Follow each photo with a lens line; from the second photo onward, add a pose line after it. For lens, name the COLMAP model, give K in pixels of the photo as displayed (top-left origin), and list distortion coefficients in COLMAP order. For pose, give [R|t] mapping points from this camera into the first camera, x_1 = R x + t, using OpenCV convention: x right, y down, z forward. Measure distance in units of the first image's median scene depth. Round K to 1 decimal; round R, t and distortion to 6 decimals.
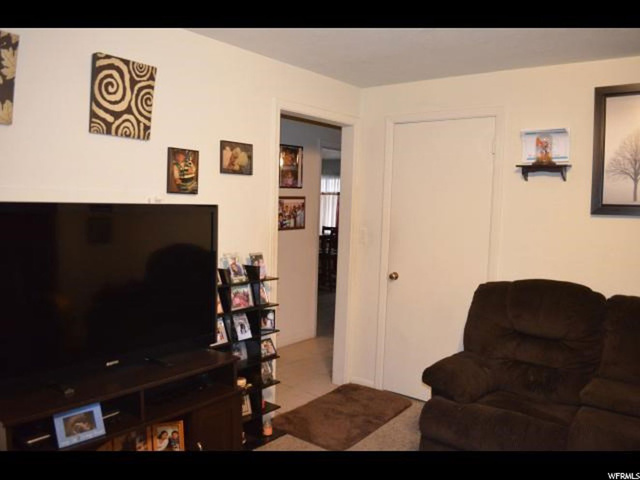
lens RADIAL K [[524.2, 0, 320.0], [0, 524.2, 240.0], [0, 0, 1]] dist [-0.012139, -0.012695]
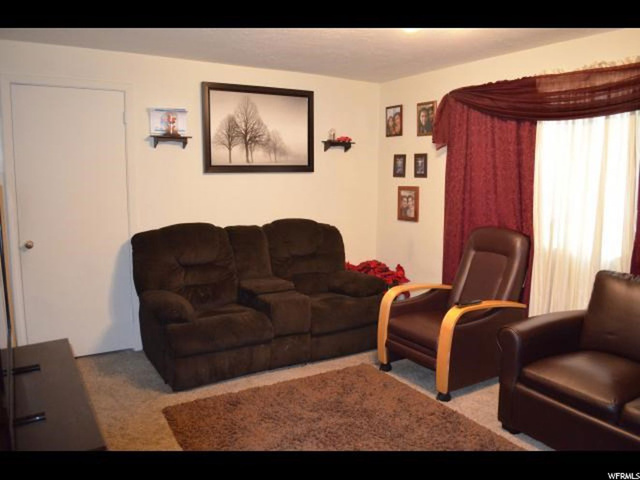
lens RADIAL K [[524.2, 0, 320.0], [0, 524.2, 240.0], [0, 0, 1]] dist [-0.012139, -0.012695]
pose [[0.367645, -0.167980, 0.914669, -0.688713], [0.066267, 0.985783, 0.154404, -0.067710], [-0.927602, 0.003847, 0.373550, 0.181219]]
